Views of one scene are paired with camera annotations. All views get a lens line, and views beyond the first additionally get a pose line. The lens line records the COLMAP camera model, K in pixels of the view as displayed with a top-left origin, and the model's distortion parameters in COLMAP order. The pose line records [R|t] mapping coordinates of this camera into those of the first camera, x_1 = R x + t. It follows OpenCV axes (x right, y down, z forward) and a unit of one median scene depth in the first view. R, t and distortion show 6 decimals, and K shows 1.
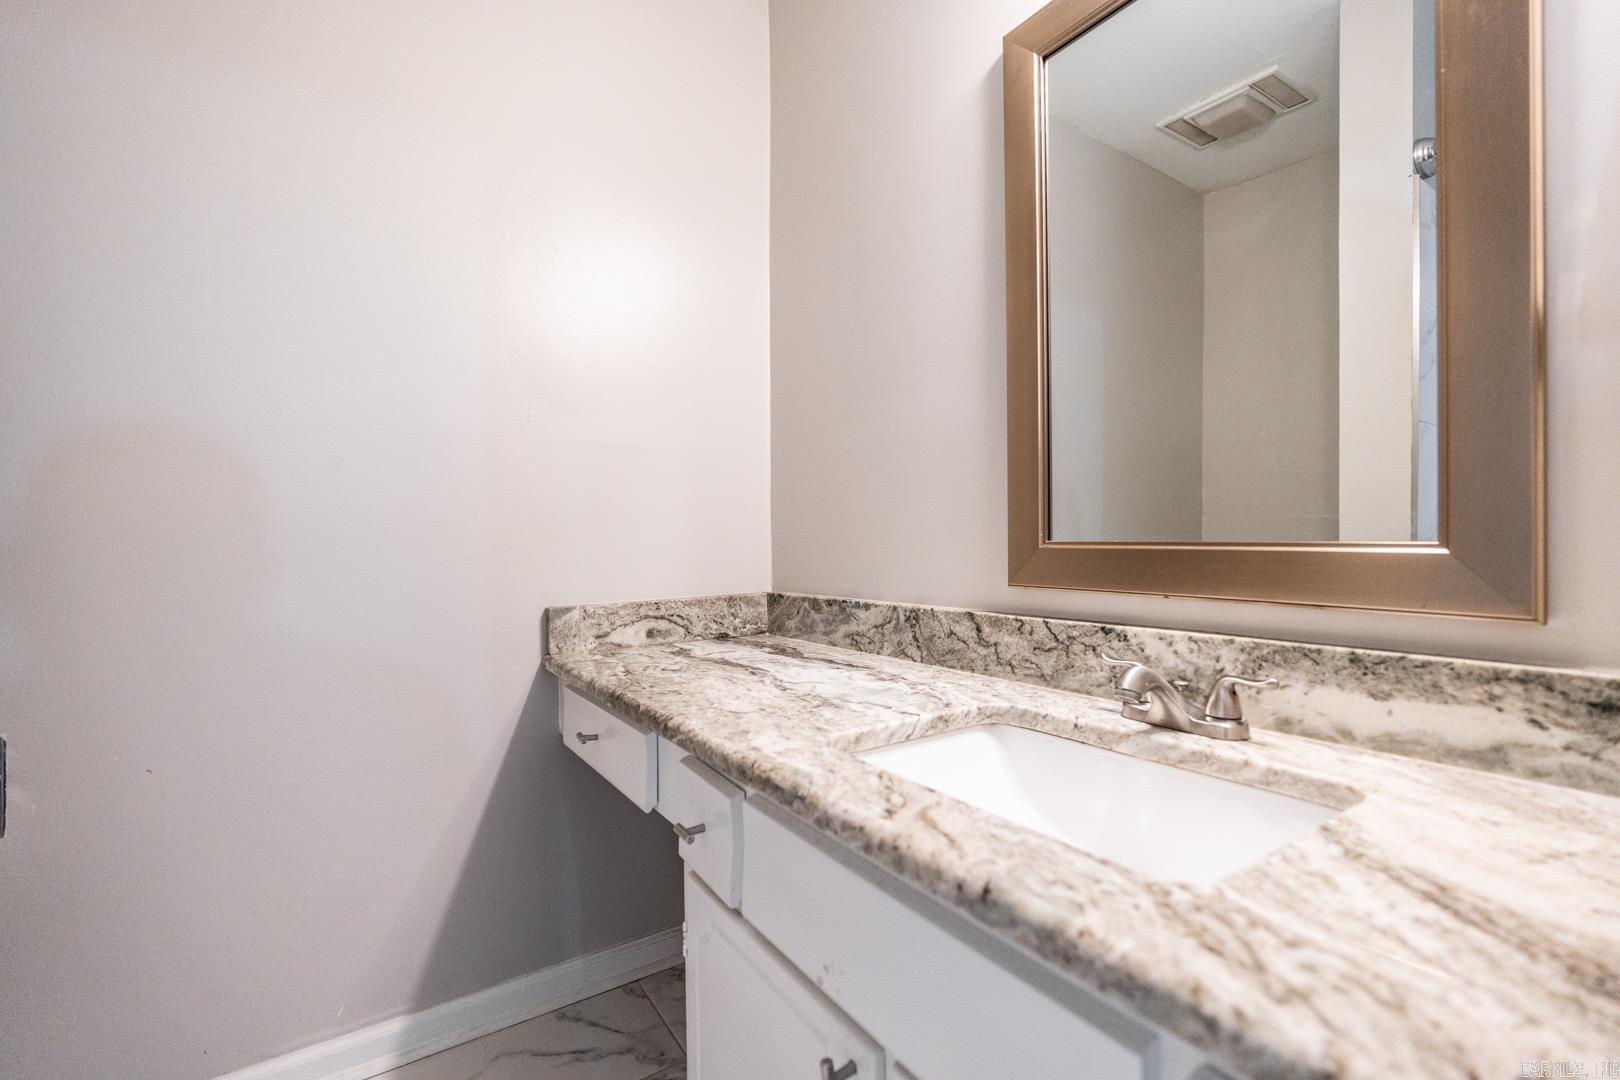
lens RADIAL K [[752.2, 0, 810.0], [0, 752.2, 540.0], [0, 0, 1]] dist [-0.003194, -0.000109]
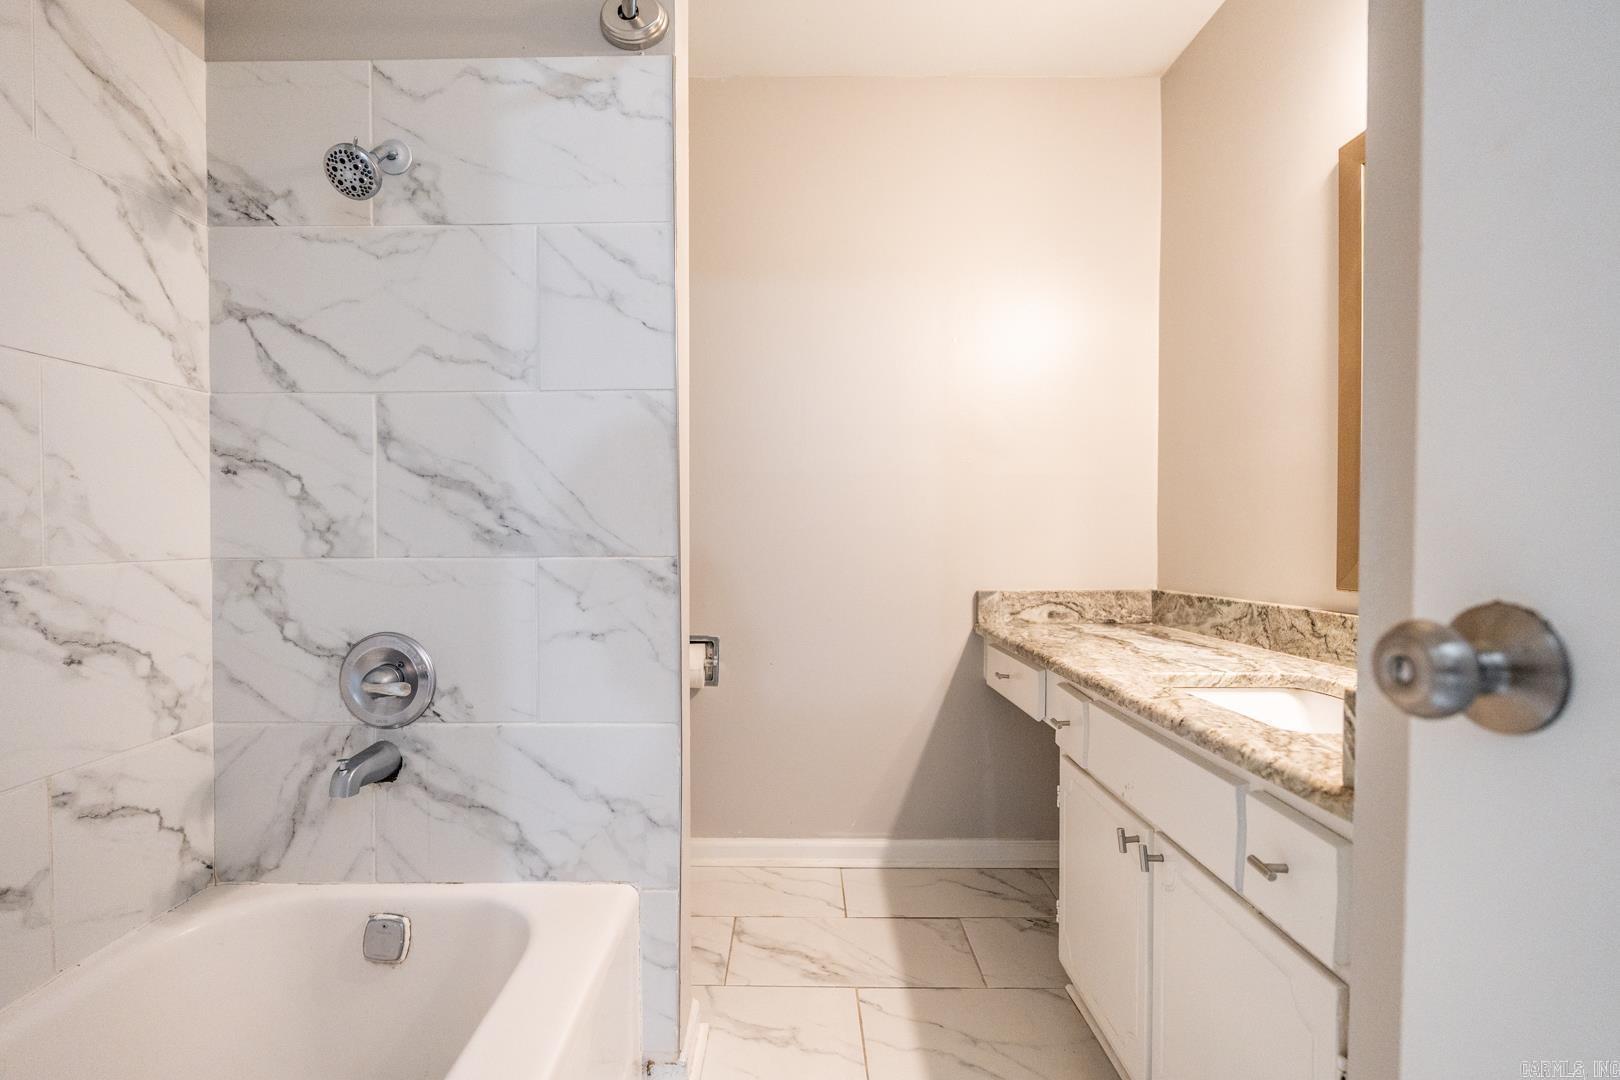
lens RADIAL K [[752.2, 0, 810.0], [0, 752.2, 540.0], [0, 0, 1]] dist [-0.003194, -0.000109]
pose [[0.852207, 0.017026, -0.522927, 0.139316], [-0.016155, 0.999850, 0.006227, -0.012185], [0.522955, 0.003141, 0.852355, -0.427087]]
